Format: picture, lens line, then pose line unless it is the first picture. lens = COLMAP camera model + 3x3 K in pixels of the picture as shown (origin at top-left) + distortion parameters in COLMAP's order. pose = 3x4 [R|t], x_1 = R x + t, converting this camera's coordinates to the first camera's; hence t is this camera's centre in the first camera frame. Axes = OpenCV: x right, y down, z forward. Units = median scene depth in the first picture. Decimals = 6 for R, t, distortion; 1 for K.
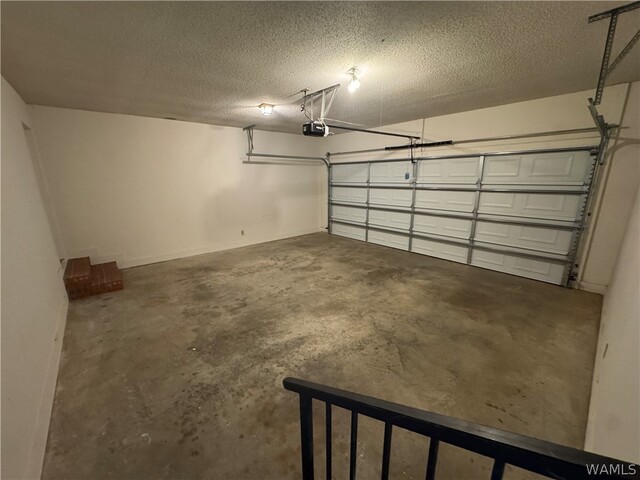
lens RADIAL K [[255.1, 0, 320.4], [0, 255.1, 239.4], [0, 0, 1]] dist [-0.007308, 0.000669]
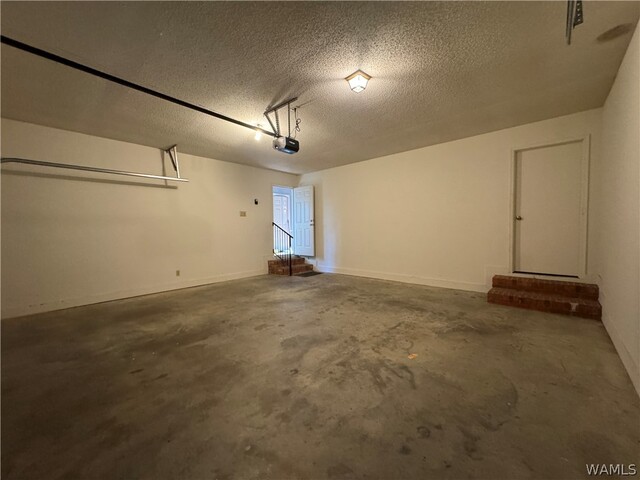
lens RADIAL K [[255.1, 0, 319.8], [0, 255.1, 240.5], [0, 0, 1]] dist [-0.007308, 0.000669]
pose [[-0.994027, 0.029214, -0.105153, -0.027436], [-0.001628, 0.959430, 0.281944, -0.282918], [0.109123, 0.280431, -0.953651, 1.629791]]
